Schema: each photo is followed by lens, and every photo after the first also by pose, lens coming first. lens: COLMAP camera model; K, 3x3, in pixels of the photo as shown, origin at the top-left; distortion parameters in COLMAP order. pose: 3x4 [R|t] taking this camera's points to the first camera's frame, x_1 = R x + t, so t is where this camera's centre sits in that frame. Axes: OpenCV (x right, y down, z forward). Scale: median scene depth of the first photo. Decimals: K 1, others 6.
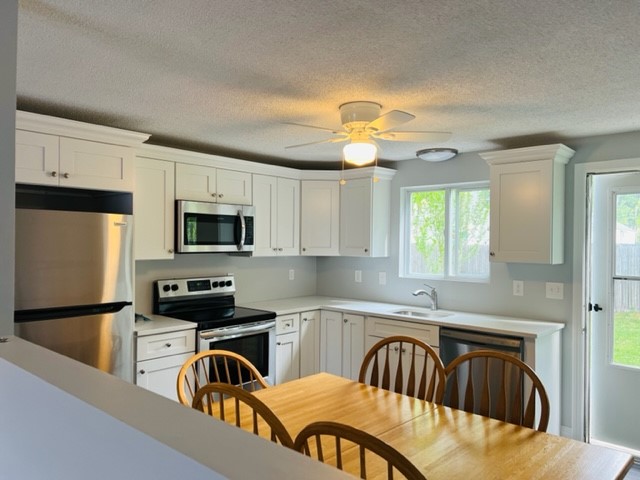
lens RADIAL K [[478.8, 0, 317.7], [0, 478.8, 238.0], [0, 0, 1]] dist [0.063574, -0.065385]
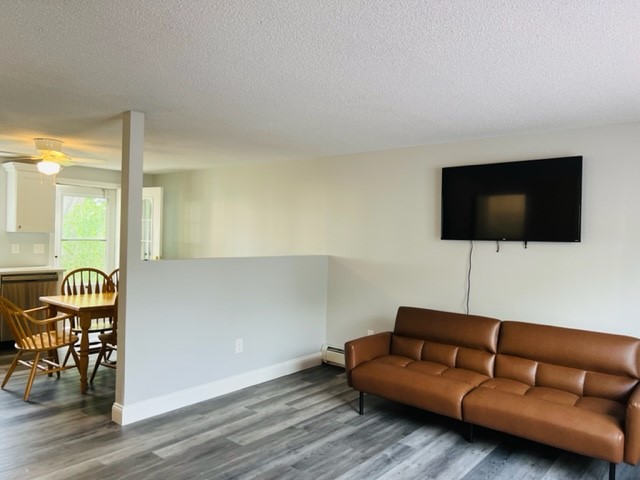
lens RADIAL K [[478.8, 0, 317.7], [0, 478.8, 238.0], [0, 0, 1]] dist [0.063574, -0.065385]
pose [[-0.016009, -0.013926, 0.999775, -1.667159], [-0.035618, 0.999276, 0.013348, 0.016475], [-0.999237, -0.035396, -0.016494, 0.048458]]
